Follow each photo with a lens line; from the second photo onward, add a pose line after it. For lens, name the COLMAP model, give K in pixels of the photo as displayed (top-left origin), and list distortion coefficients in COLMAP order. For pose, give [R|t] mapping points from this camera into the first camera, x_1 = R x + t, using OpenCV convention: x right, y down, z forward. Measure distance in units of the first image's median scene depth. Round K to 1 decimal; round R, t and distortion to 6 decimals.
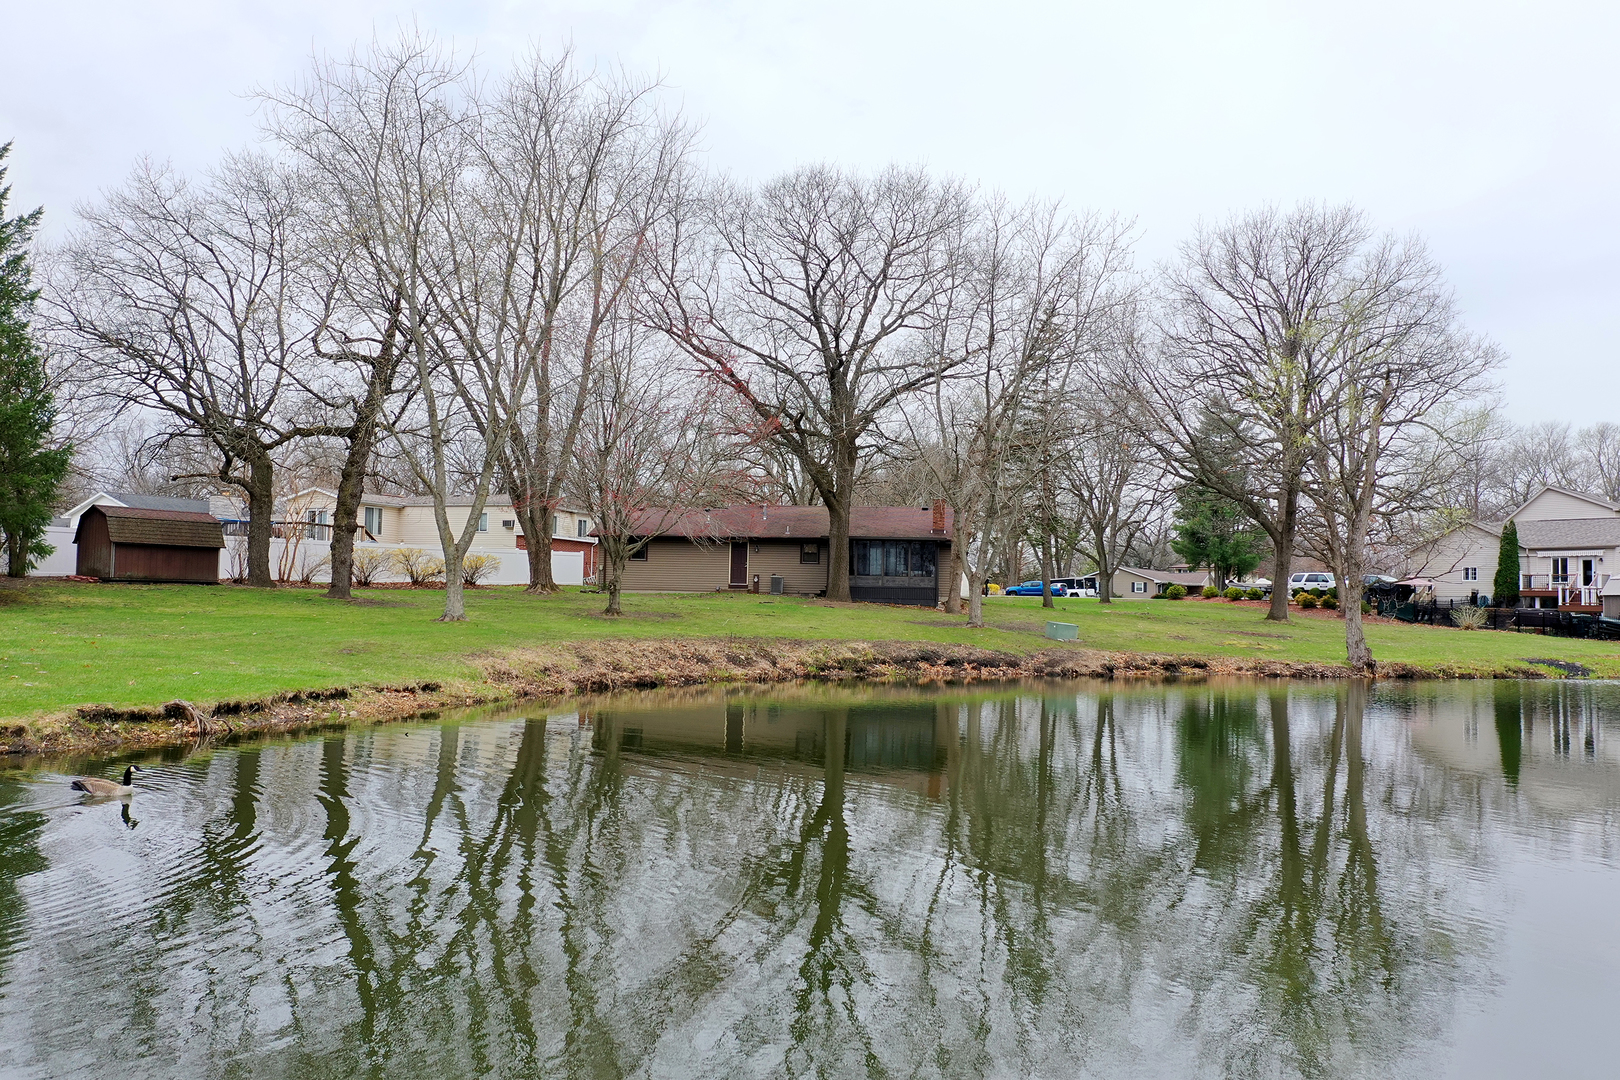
lens RADIAL K [[1289.4, 0, 814.6], [0, 1289.4, 530.1], [0, 0, 1]] dist [-0.005075, 0.003942]
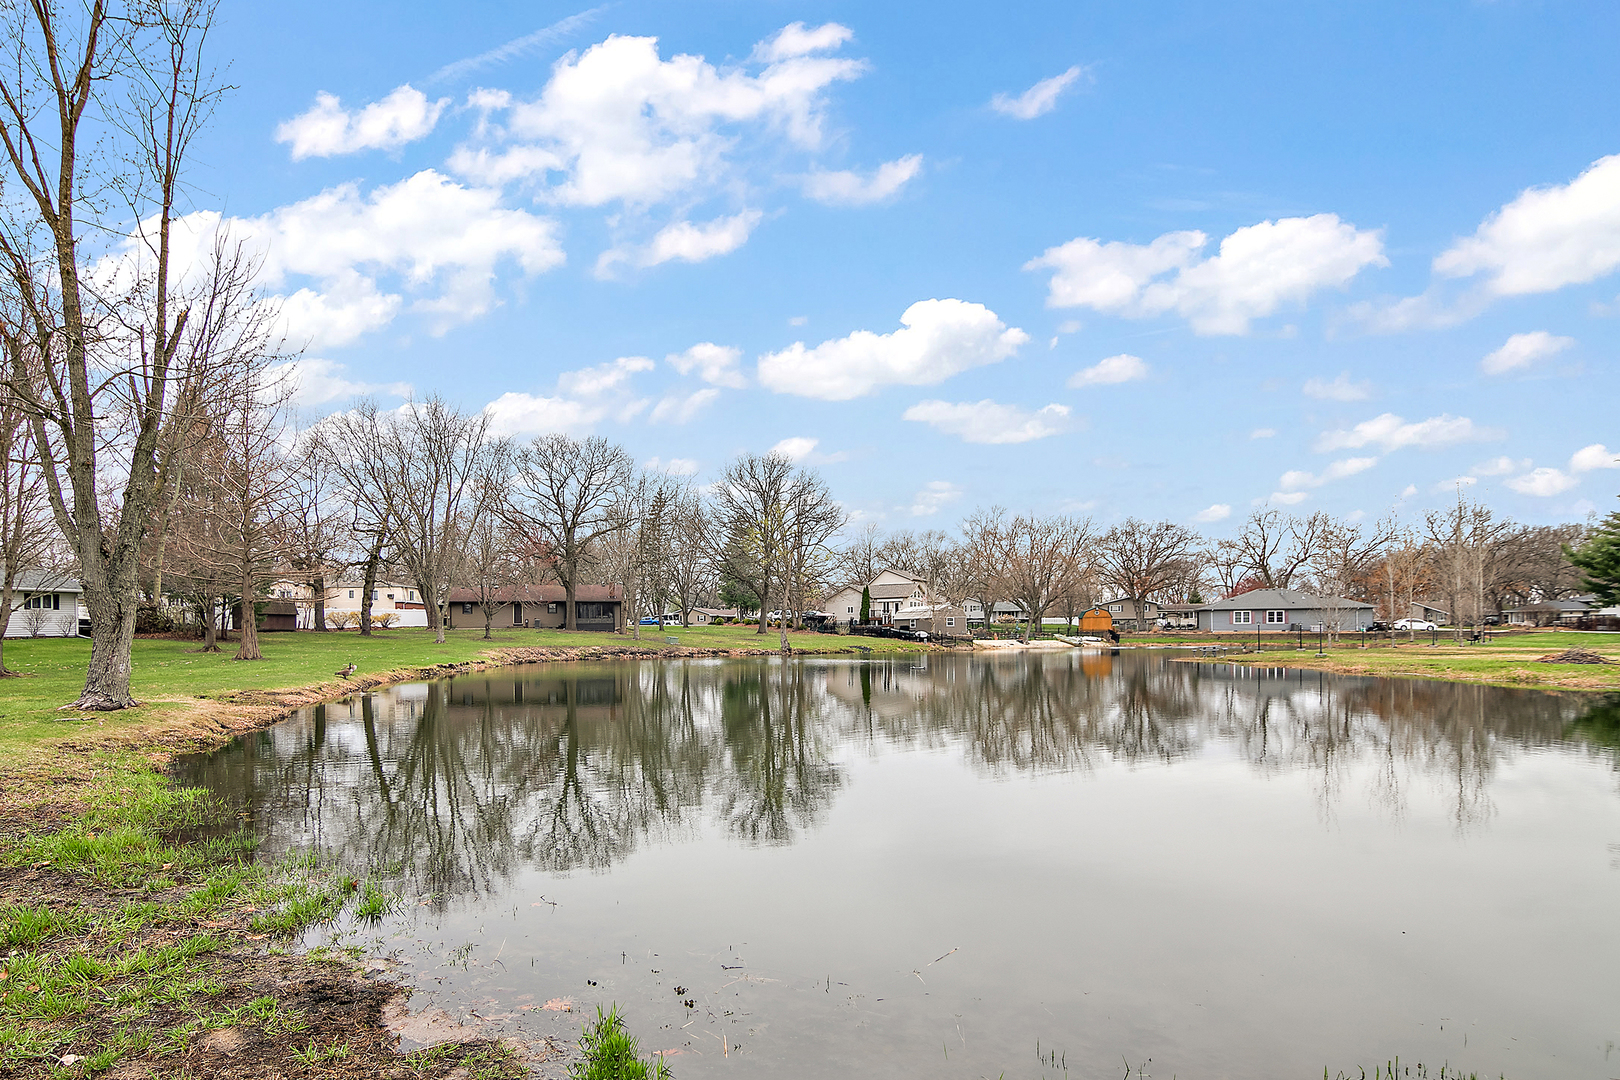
lens RADIAL K [[881.7, 0, 718.5], [0, 881.7, 626.8], [0, 0, 1]] dist [0.000092, -0.000173]
pose [[0.964220, -0.026385, 0.263787, -0.140579], [0.012158, 0.998389, 0.055419, -0.033300], [-0.264824, -0.050229, 0.962988, -0.542794]]
